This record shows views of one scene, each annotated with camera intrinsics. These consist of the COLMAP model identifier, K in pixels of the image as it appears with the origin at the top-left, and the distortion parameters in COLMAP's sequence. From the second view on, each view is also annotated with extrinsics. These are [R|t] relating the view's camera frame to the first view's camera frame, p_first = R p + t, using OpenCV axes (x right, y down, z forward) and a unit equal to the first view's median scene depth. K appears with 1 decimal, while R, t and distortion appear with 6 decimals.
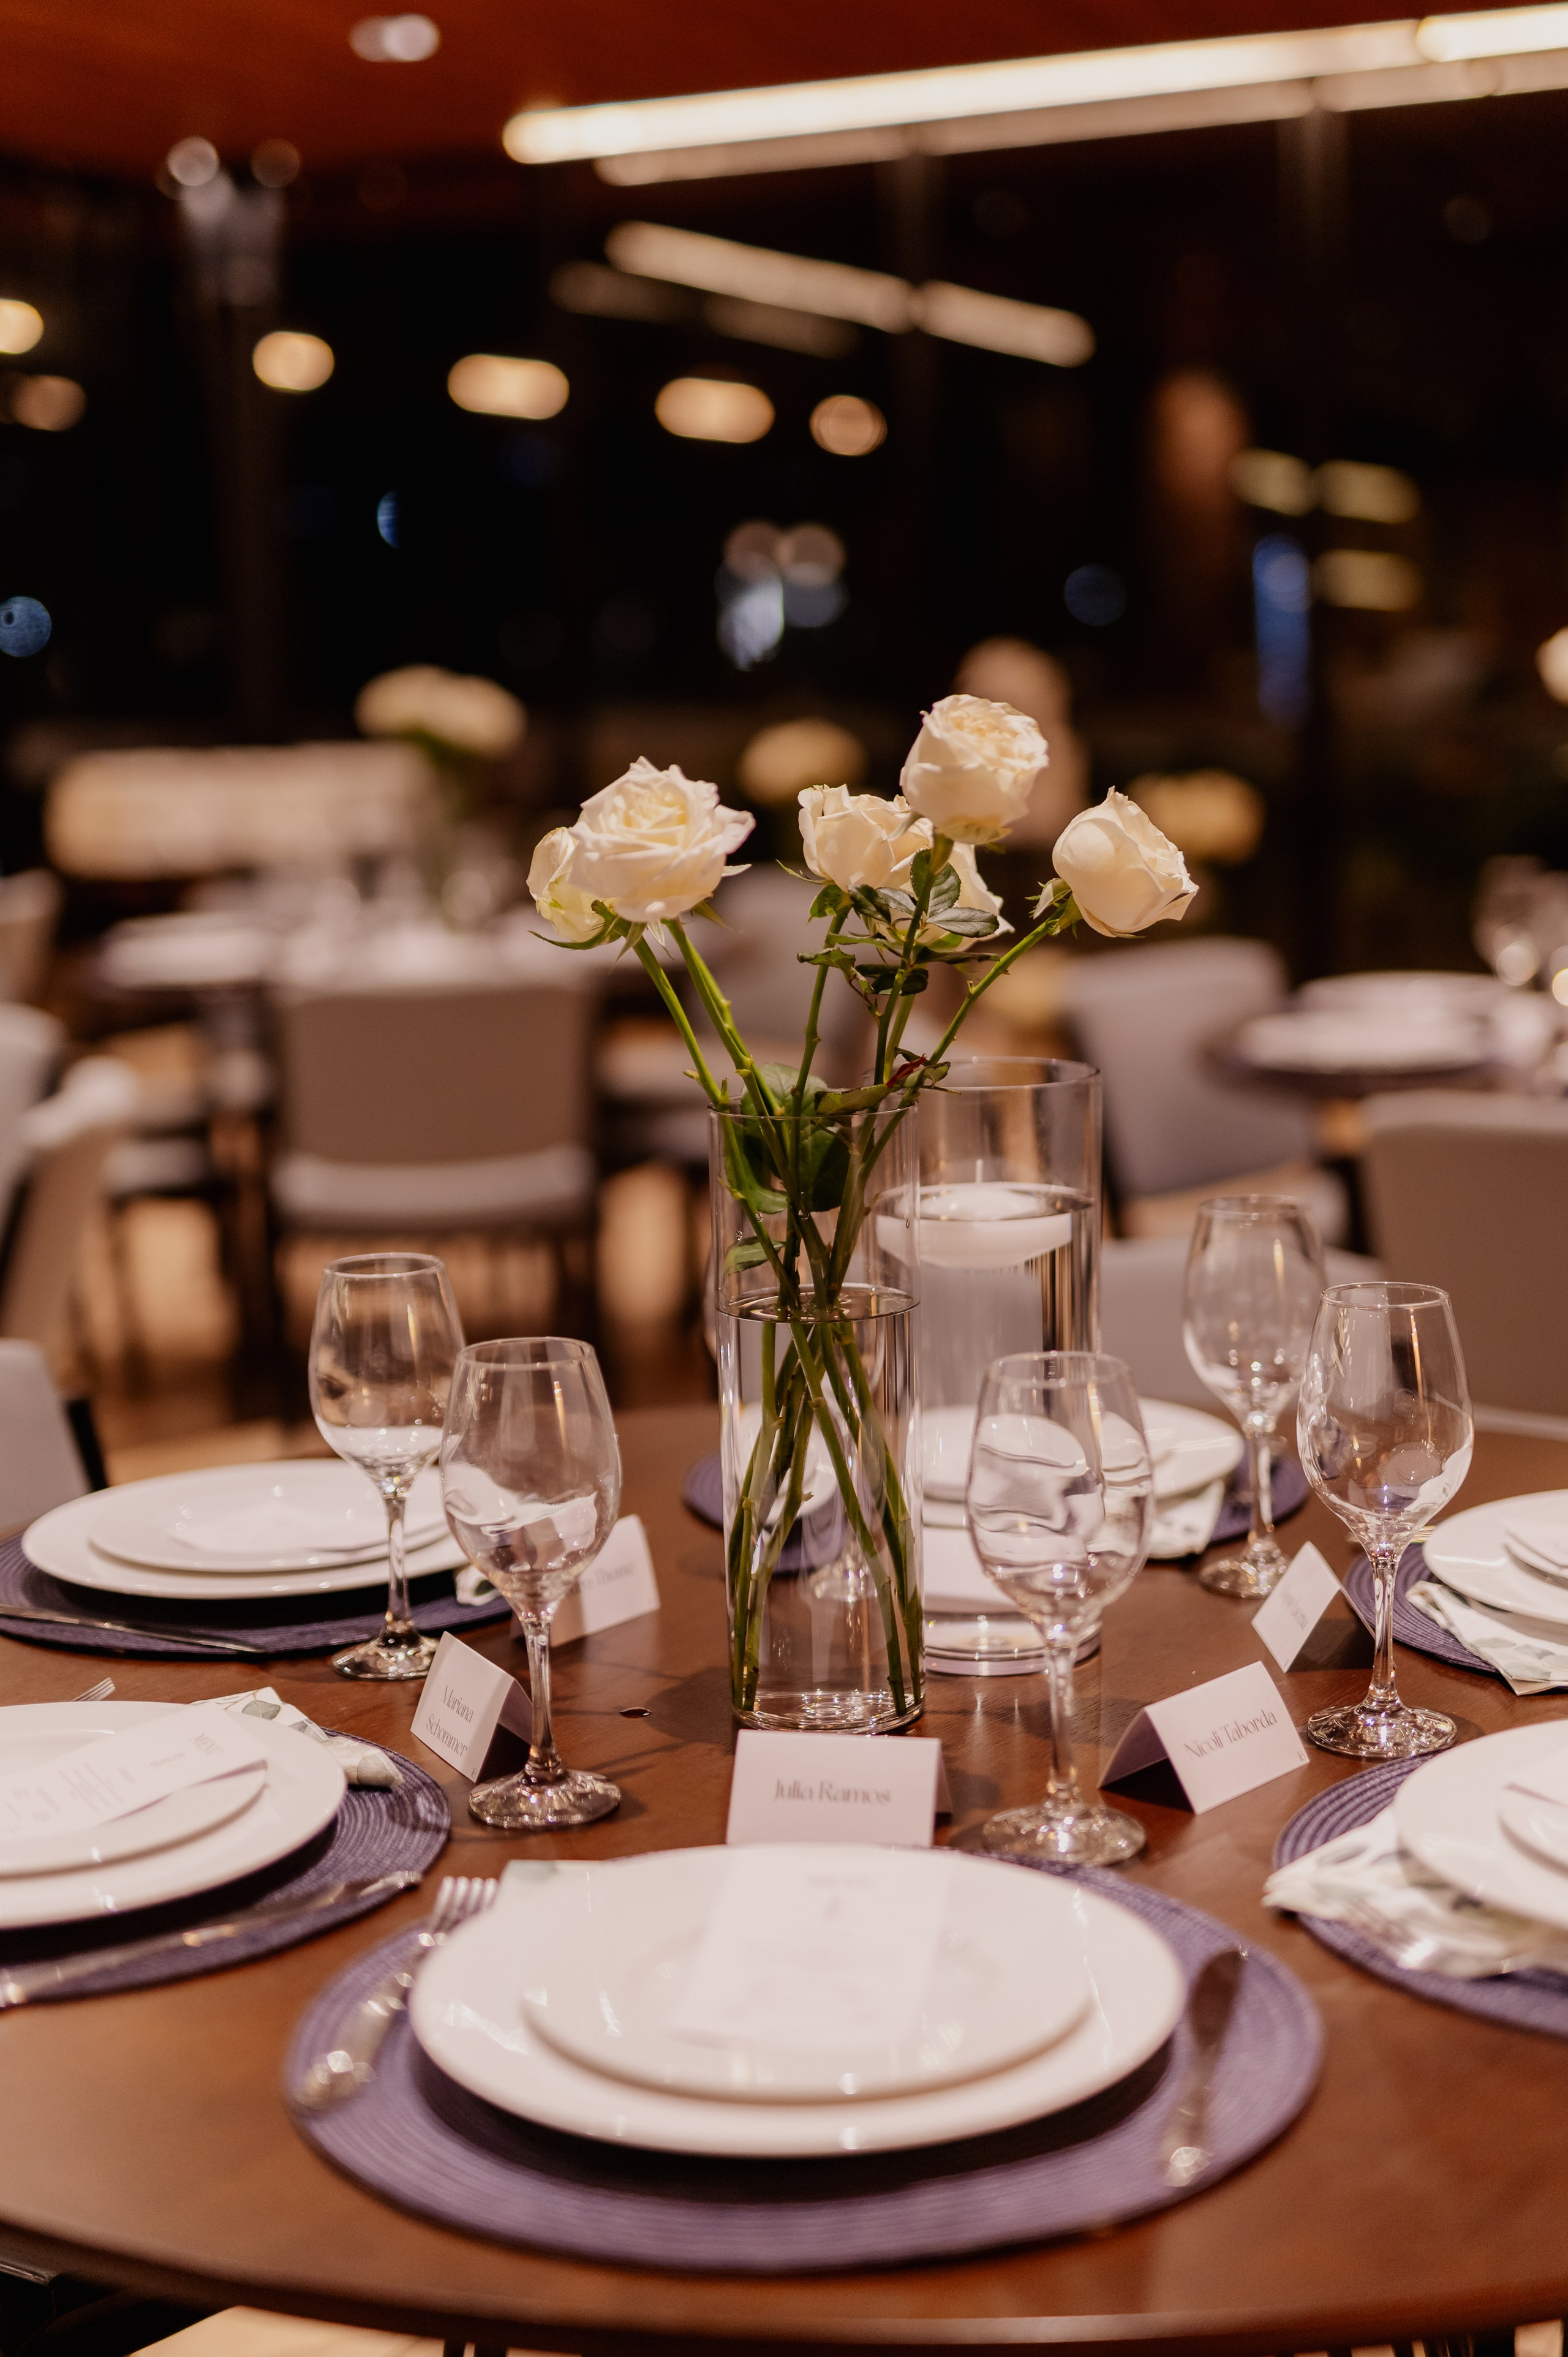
lens RADIAL K [[3268.1, 0, 784.0], [0, 3268.1, 1178.5], [0, 0, 1]] dist [-0.011126, -0.069161]
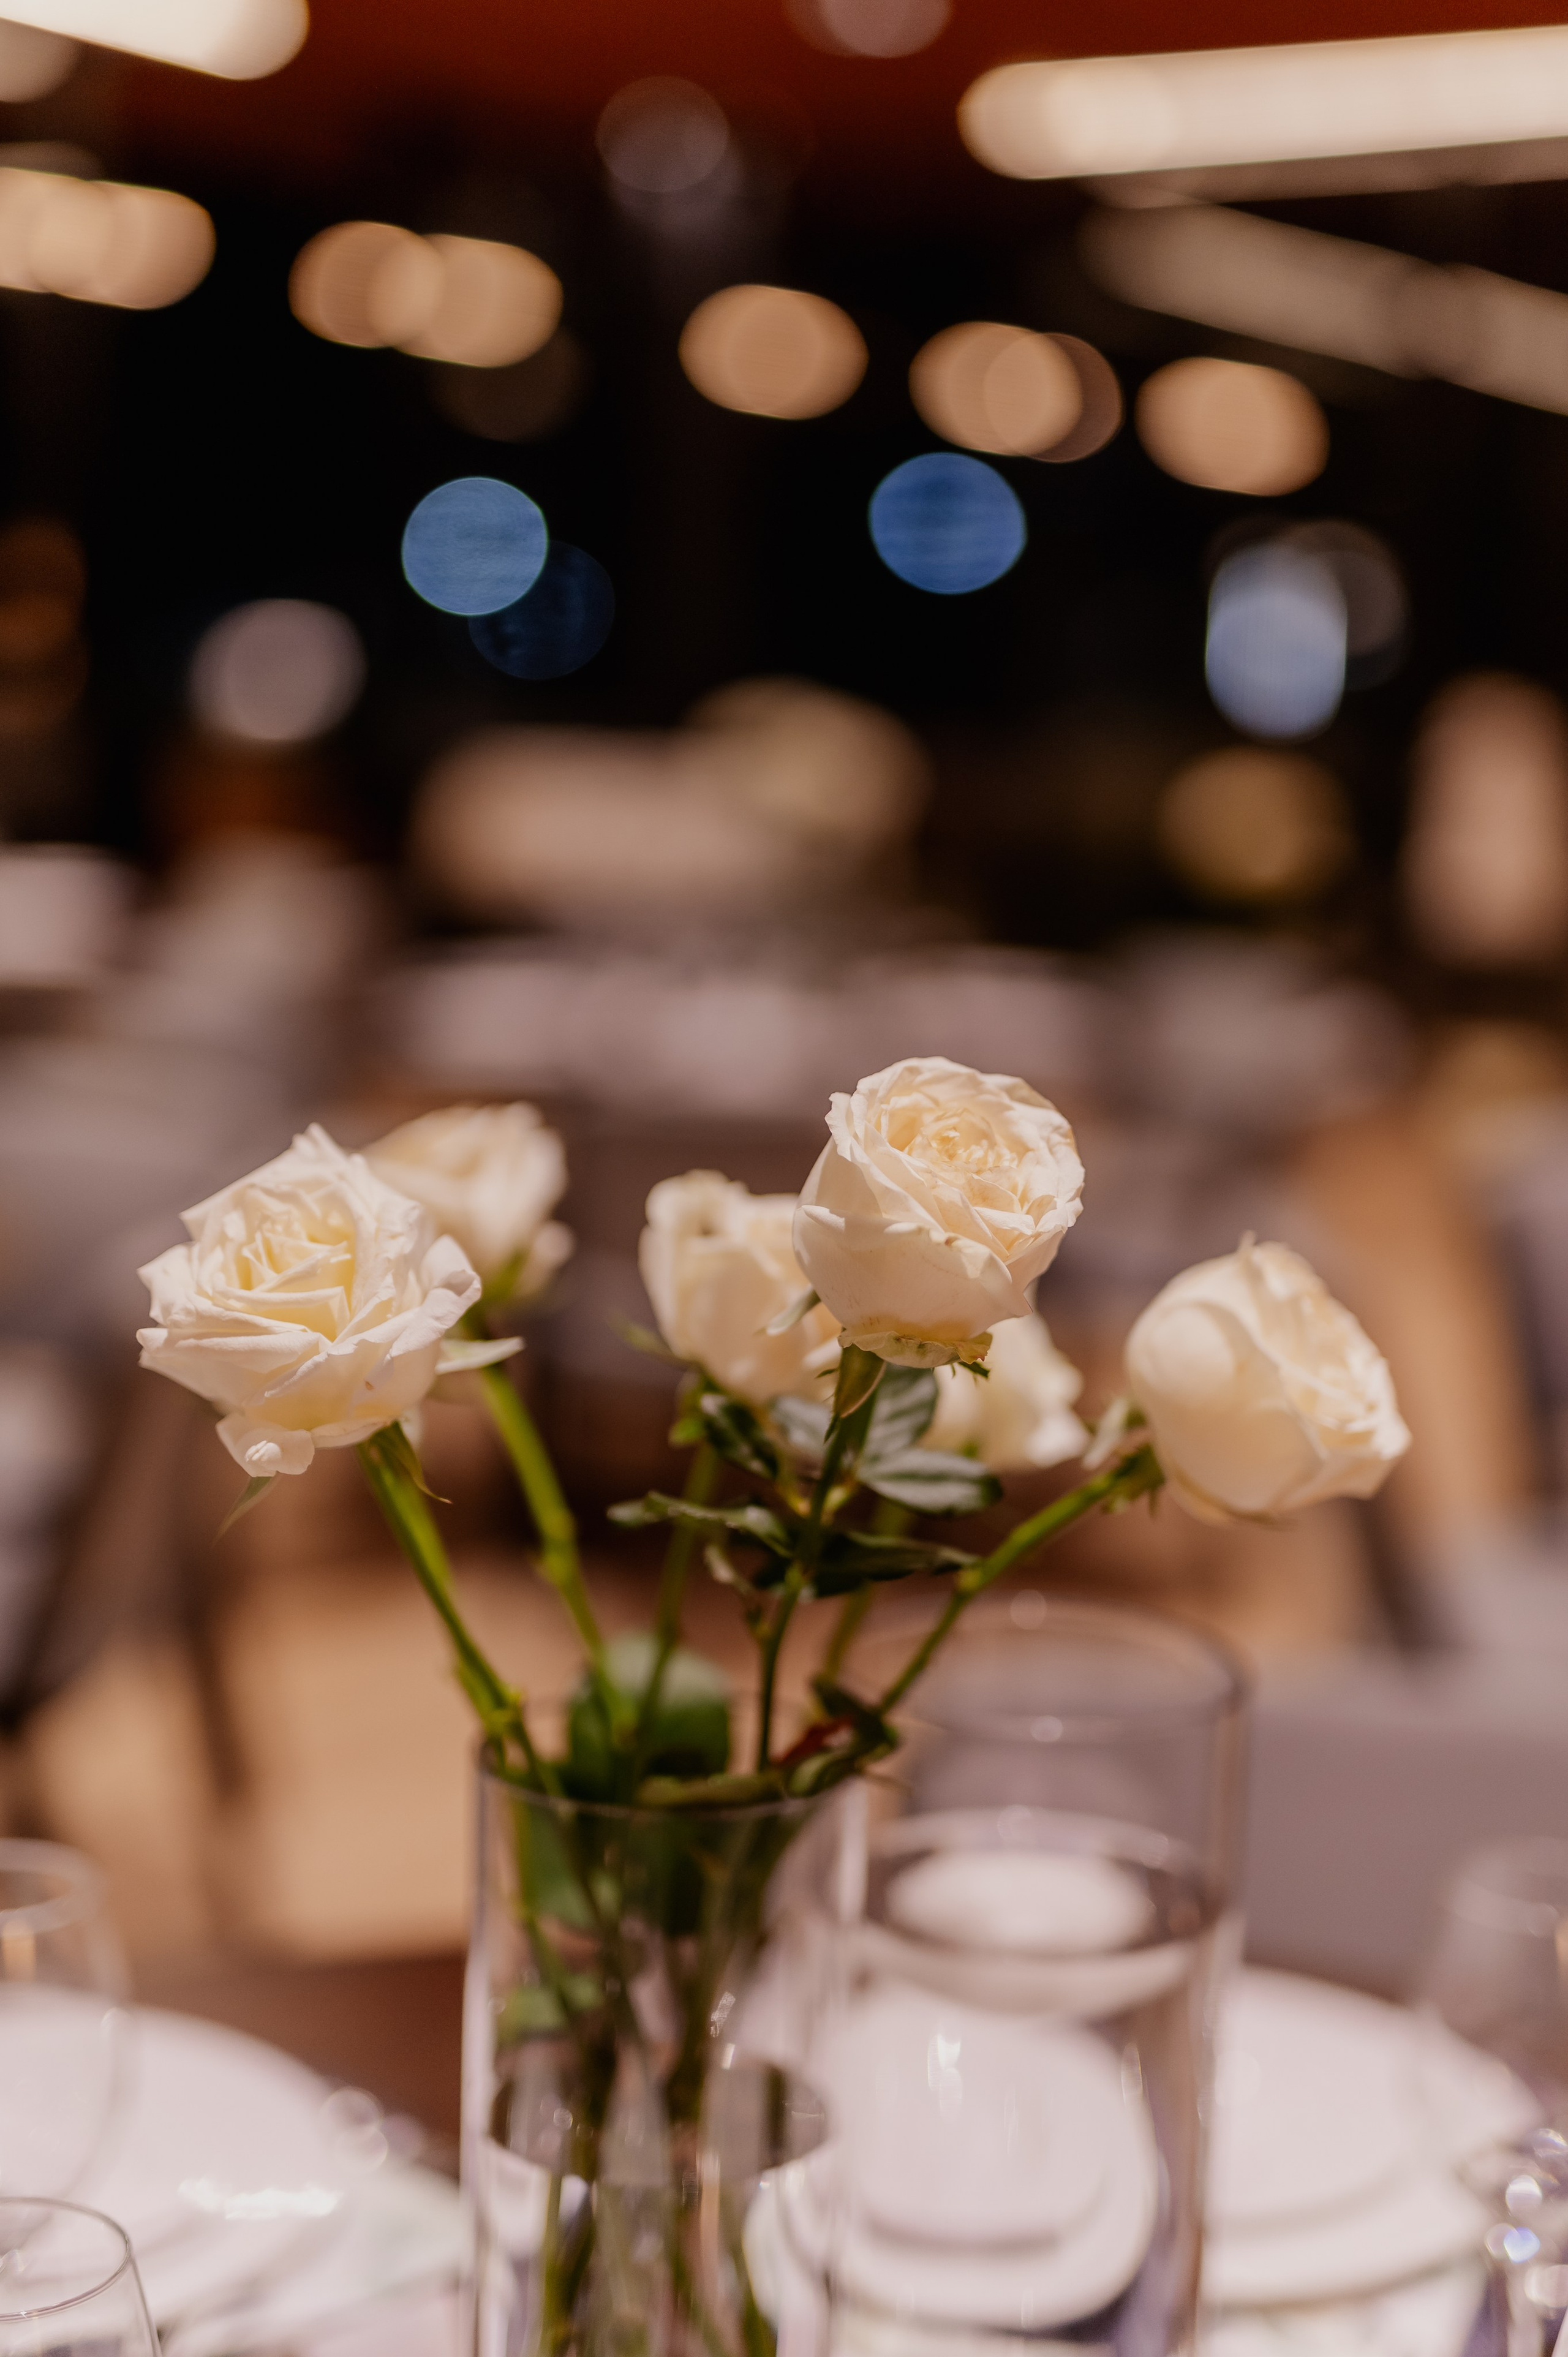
lens RADIAL K [[3437.4, 0, 784.0], [0, 3437.4, 1178.5], [0, 0, 1]] dist [-0.010556, -0.048856]
pose [[0.987441, 0.078524, -0.137090, 0.105415], [-0.080129, 0.996765, -0.006221, -0.124133], [0.136158, 0.017127, 0.990539, 0.474337]]
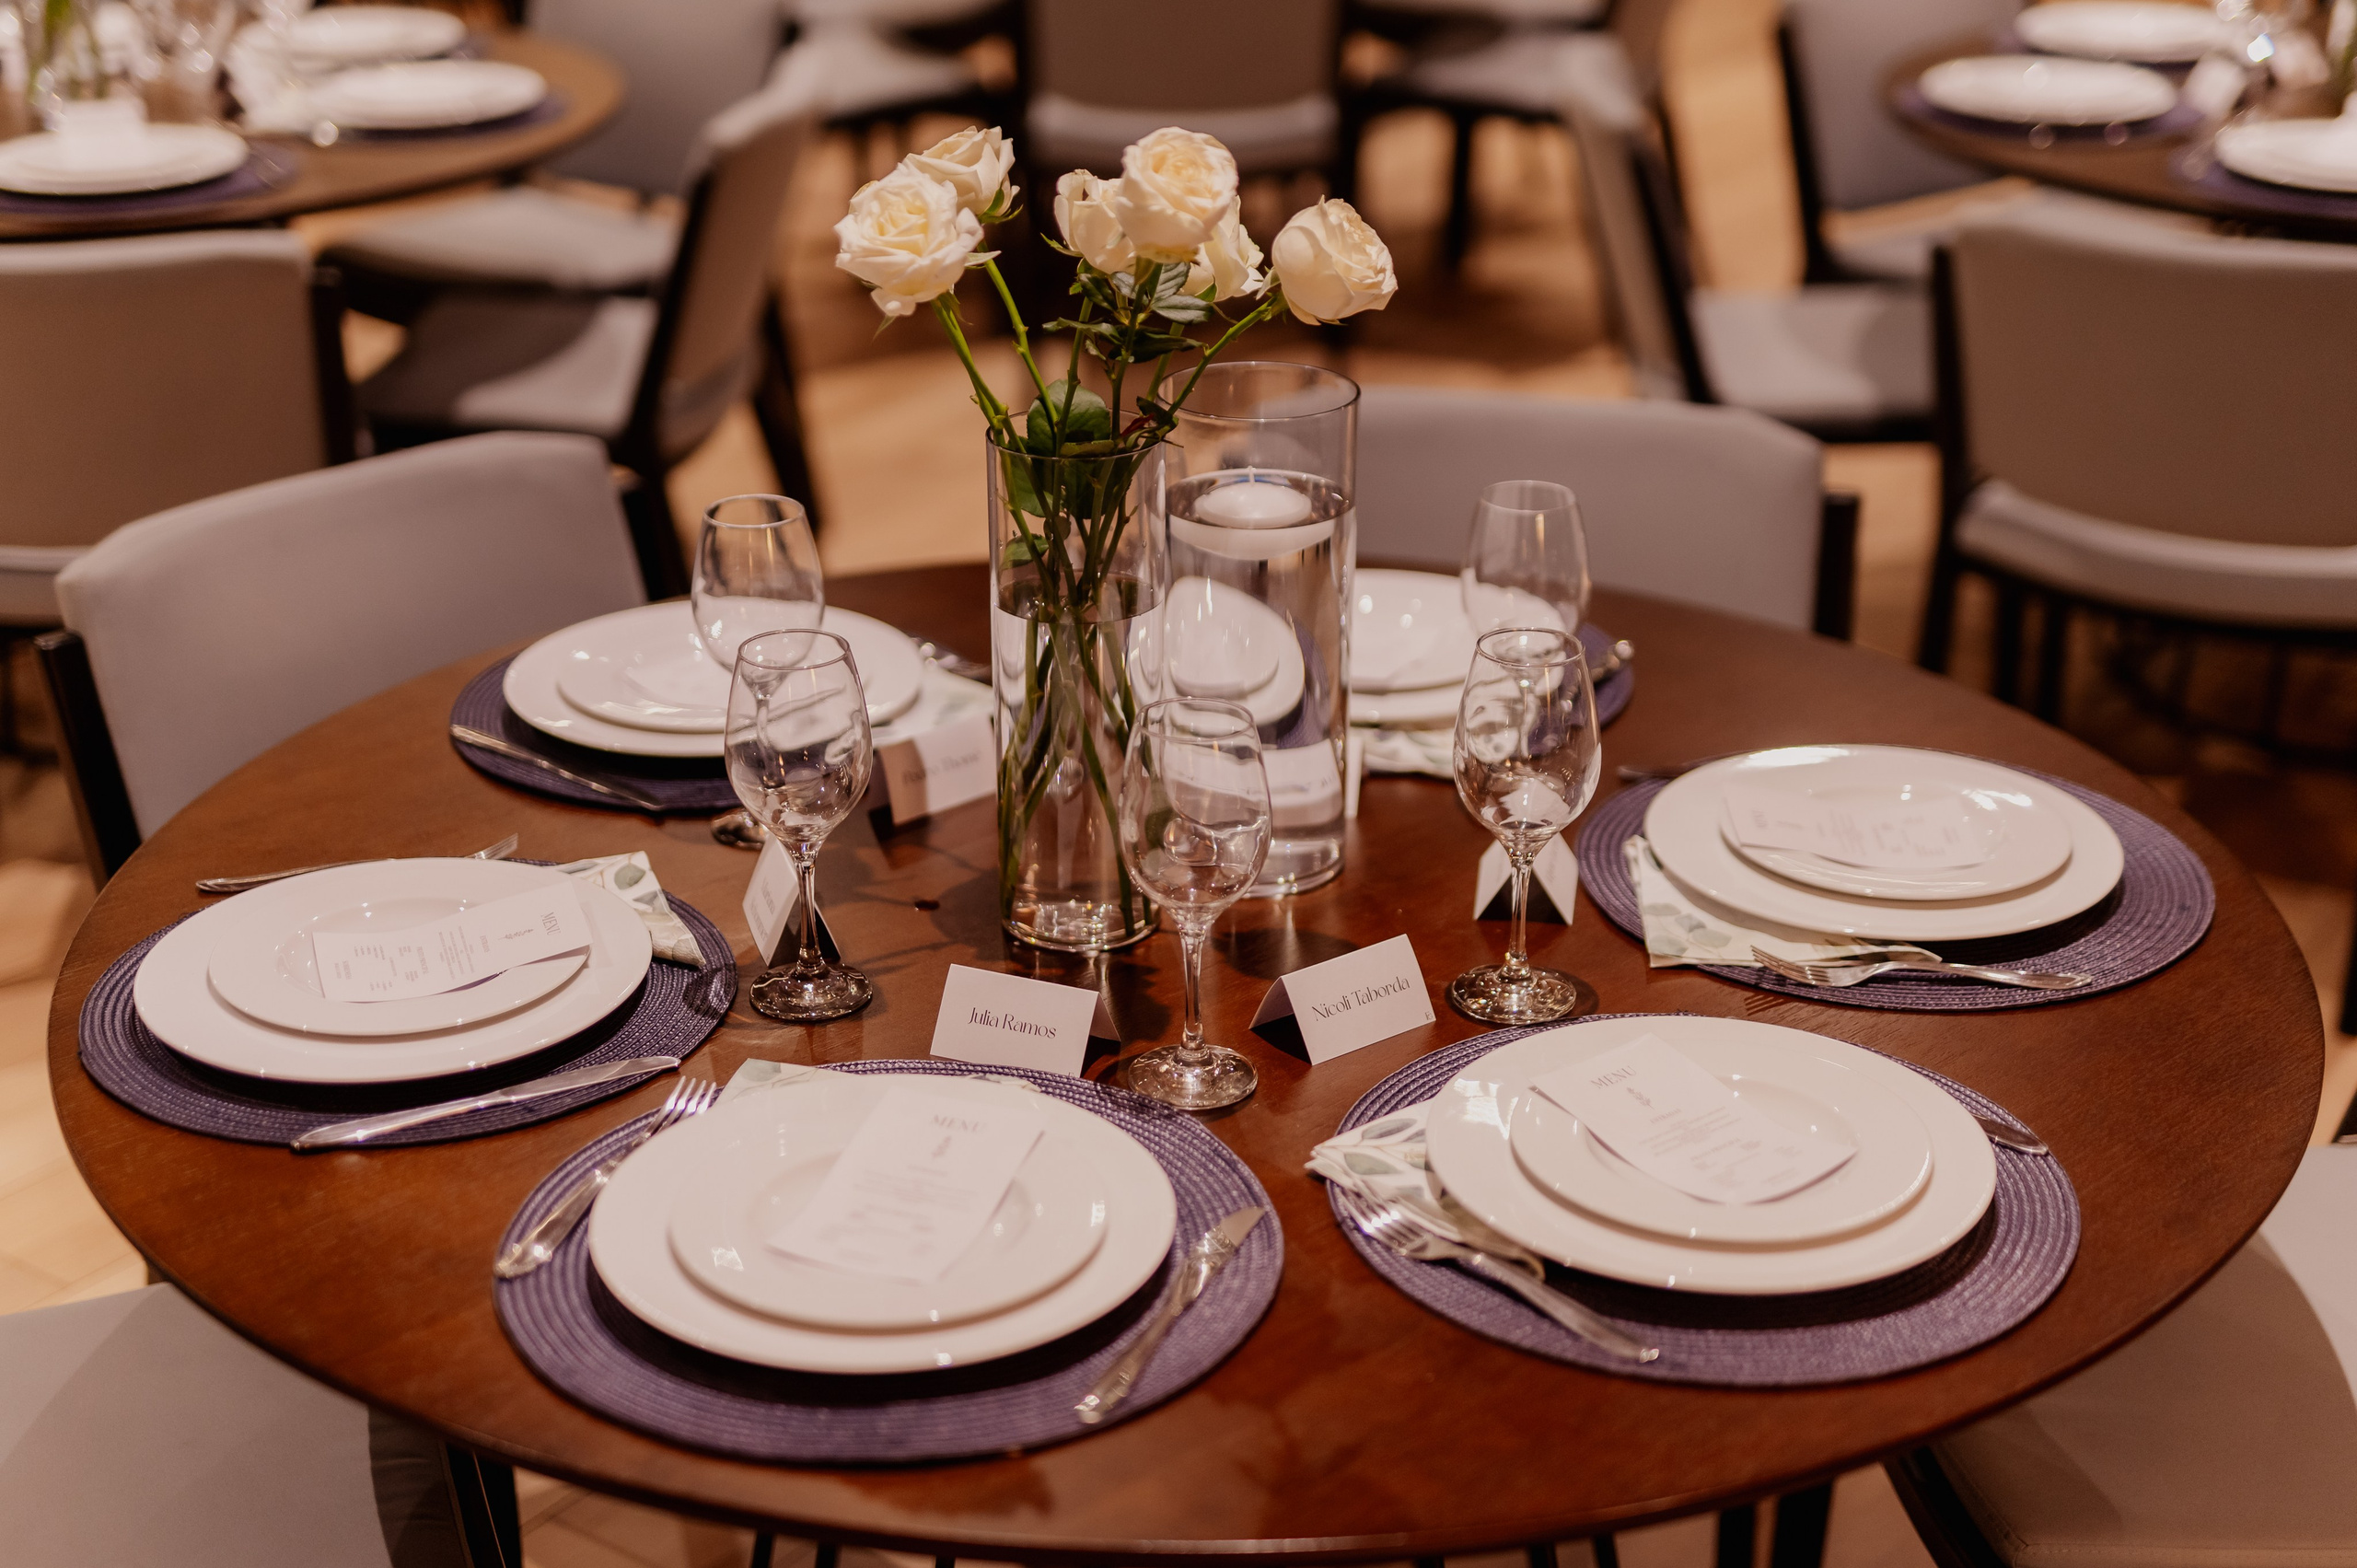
lens RADIAL K [[3268.2, 0, 1178.5], [0, 3268.2, 784.0], [0, 0, 1]] dist [-0.011126, -0.069161]
pose [[0.985055, 0.093377, -0.144729, 0.244443], [-0.055624, 0.967730, 0.245774, -0.206564], [0.163008, -0.234050, 0.958462, -0.160265]]
